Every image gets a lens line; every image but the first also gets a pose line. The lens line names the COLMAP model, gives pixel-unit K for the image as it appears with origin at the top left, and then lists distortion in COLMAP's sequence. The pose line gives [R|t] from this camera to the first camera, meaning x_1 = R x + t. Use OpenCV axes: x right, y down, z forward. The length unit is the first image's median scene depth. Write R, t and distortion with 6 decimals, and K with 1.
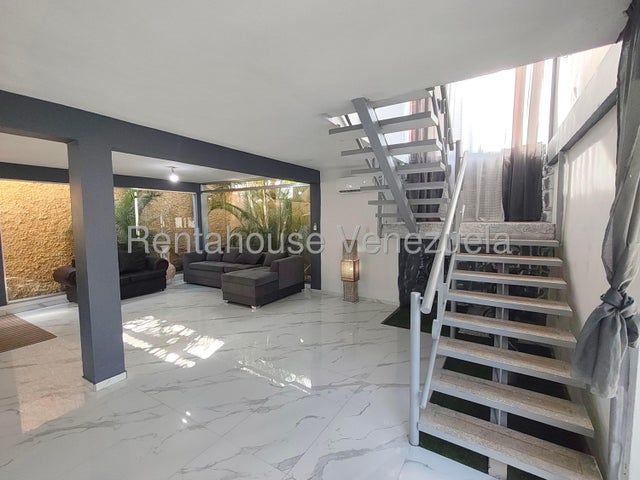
lens RADIAL K [[292.8, 0, 321.3], [0, 292.8, 239.0], [0, 0, 1]] dist [0.007371, -0.000026]
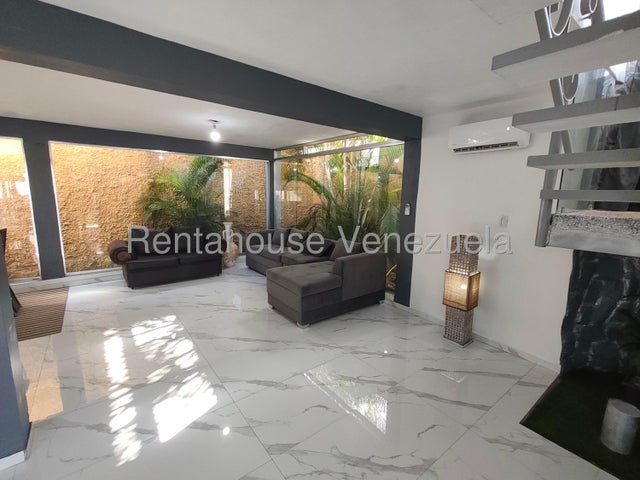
lens RADIAL K [[298.8, 0, 320.2], [0, 298.8, 240.5], [0, 0, 1]] dist [0.005460, -0.000106]
pose [[0.936518, 0.083001, -0.340655, 0.030523], [-0.054044, 0.994138, 0.093647, -0.027220], [0.346430, -0.069292, 0.935513, 0.351222]]
